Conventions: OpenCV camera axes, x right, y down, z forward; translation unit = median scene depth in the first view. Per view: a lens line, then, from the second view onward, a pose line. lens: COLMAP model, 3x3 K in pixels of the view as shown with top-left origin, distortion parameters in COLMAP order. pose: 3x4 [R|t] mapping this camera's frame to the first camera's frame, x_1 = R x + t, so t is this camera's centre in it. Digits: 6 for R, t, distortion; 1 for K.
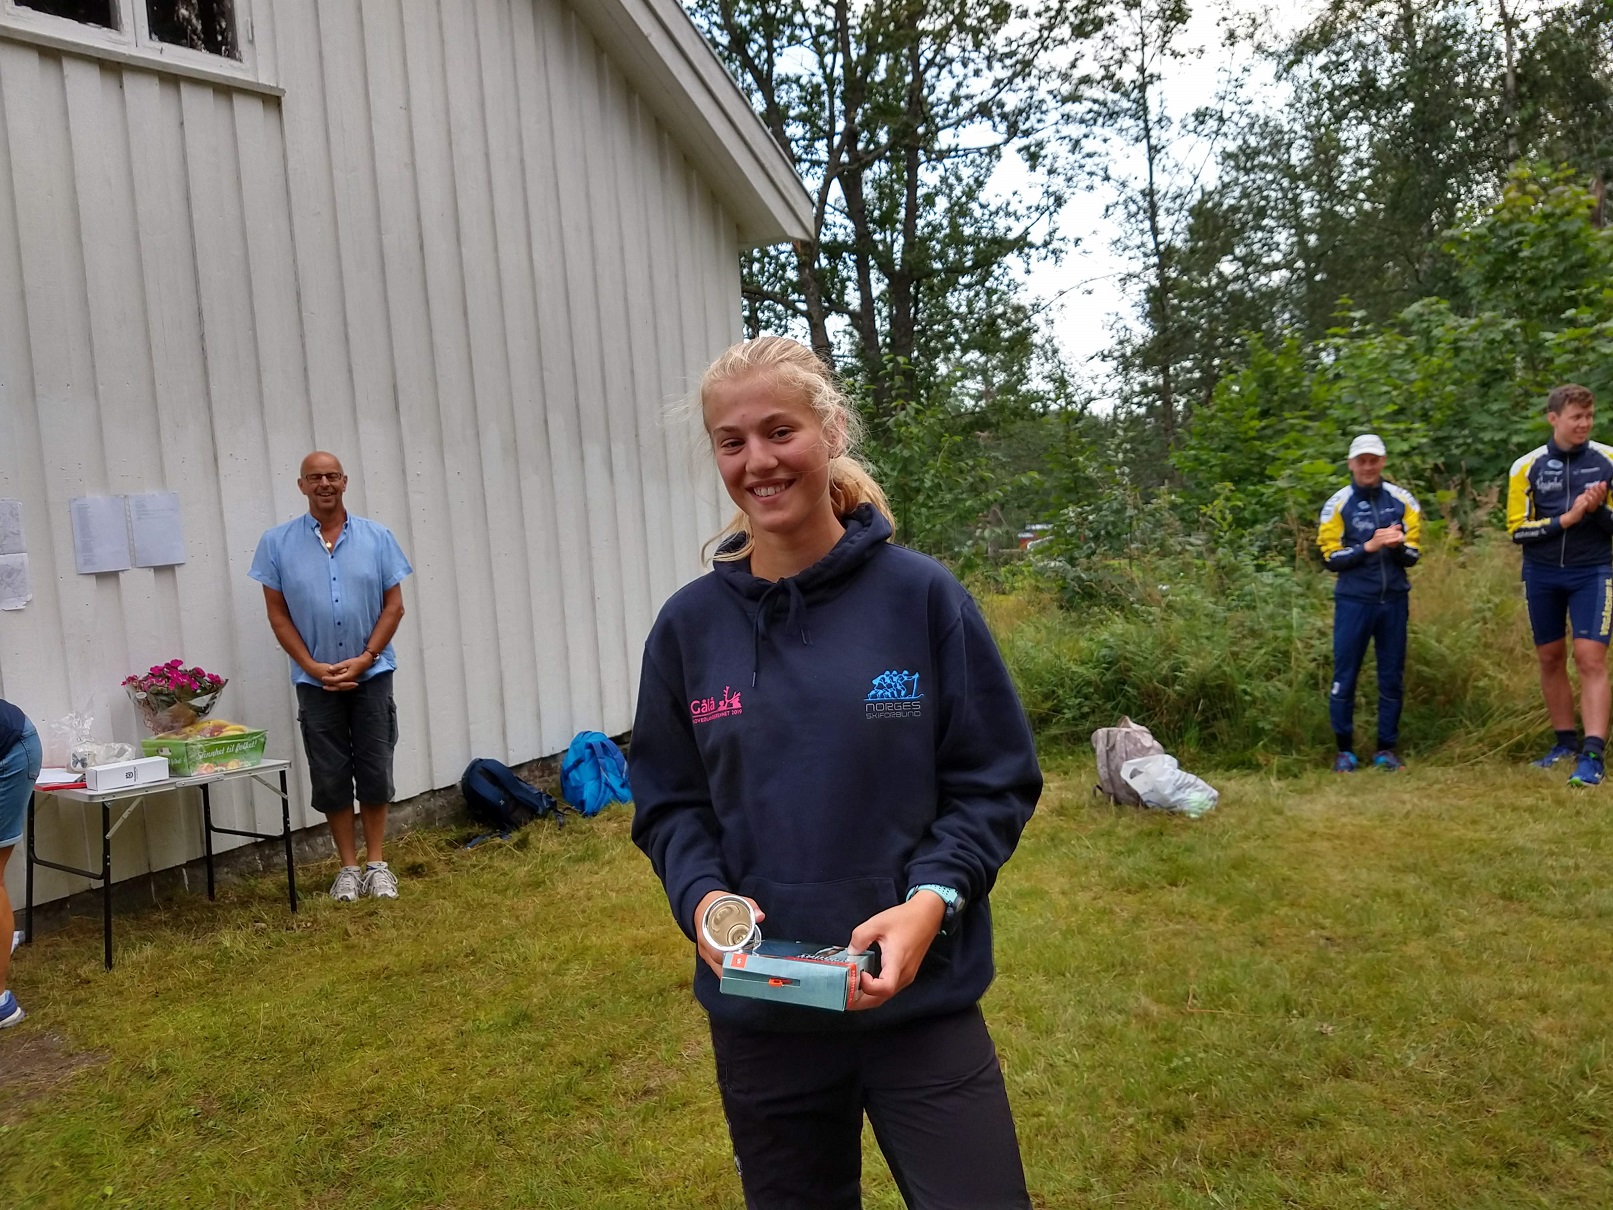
lens RADIAL K [[1273.7, 0, 806.5], [0, 1273.7, 605.0], [0, 0, 1]] dist [0.186118, -0.318599]
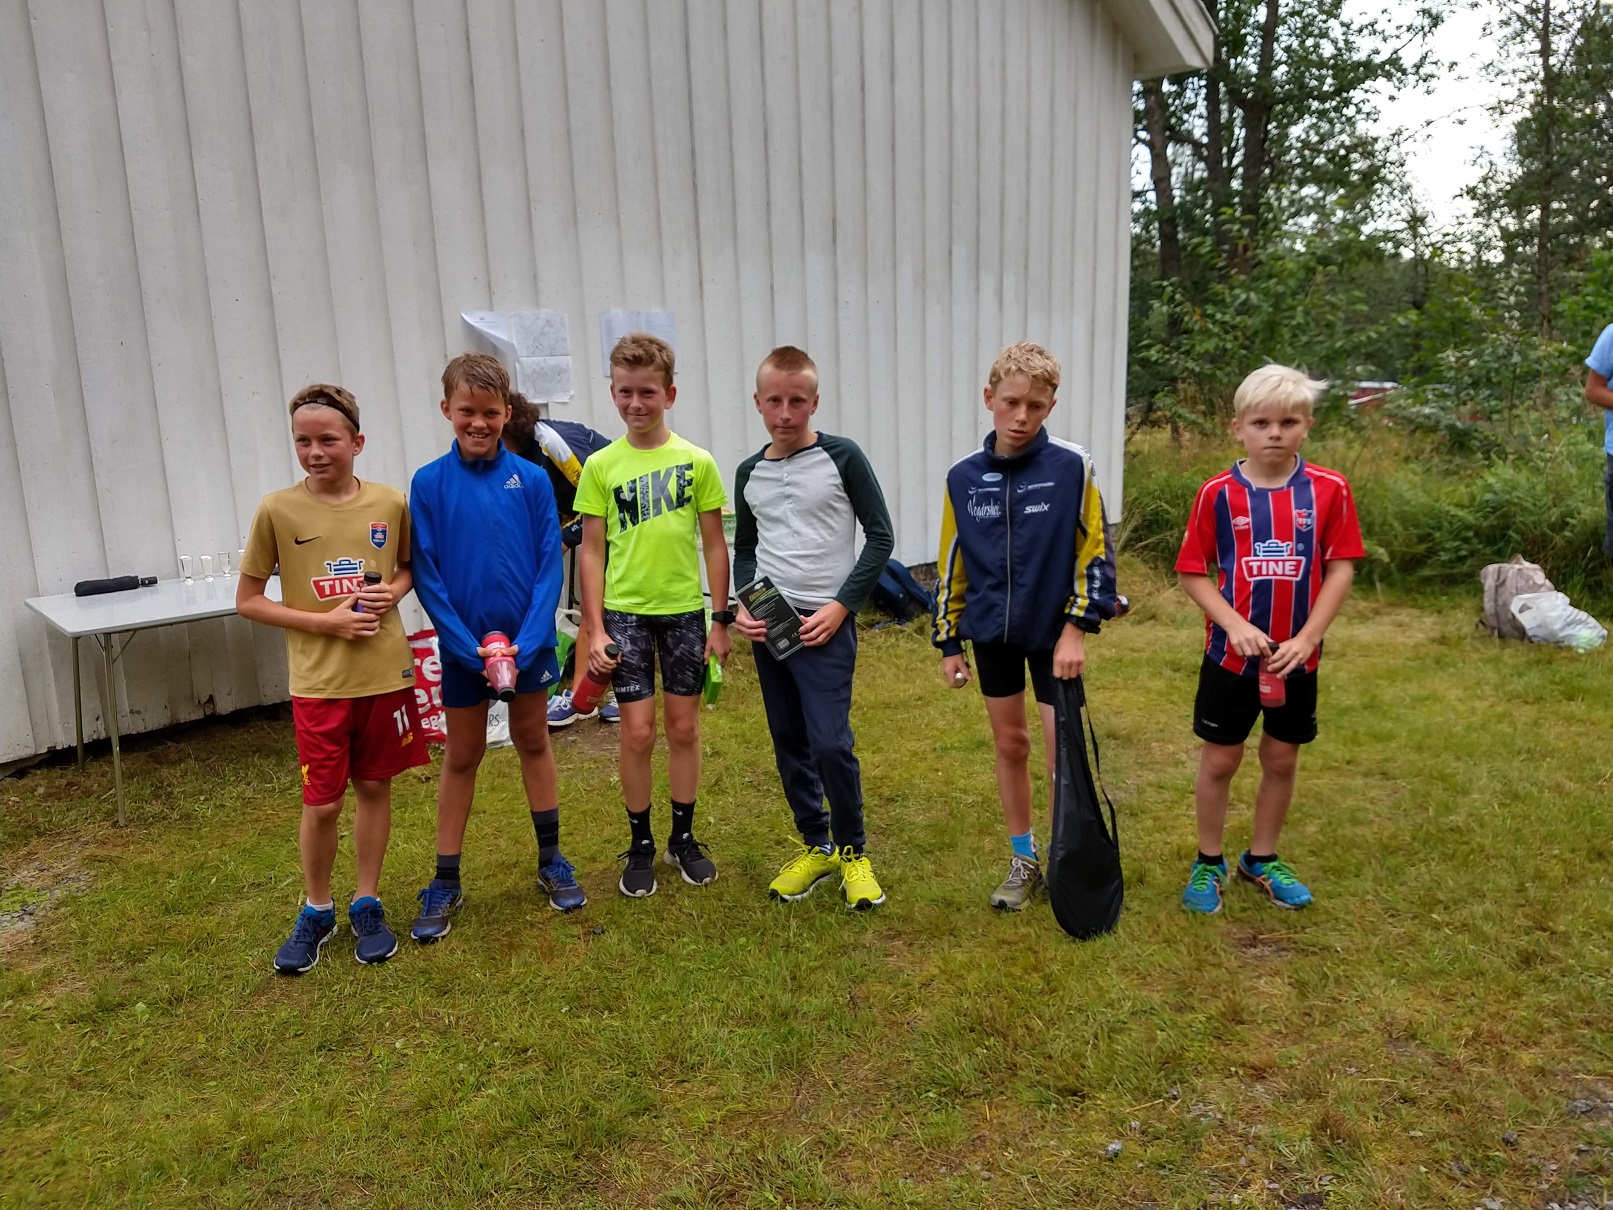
lens RADIAL K [[1273.7, 0, 806.5], [0, 1273.7, 605.0], [0, 0, 1]] dist [0.186118, -0.318599]
pose [[0.976026, 0.071440, -0.205597, -0.081913], [-0.047049, 0.991516, 0.121172, 0.026797], [0.212509, -0.108594, 0.971106, -0.119815]]
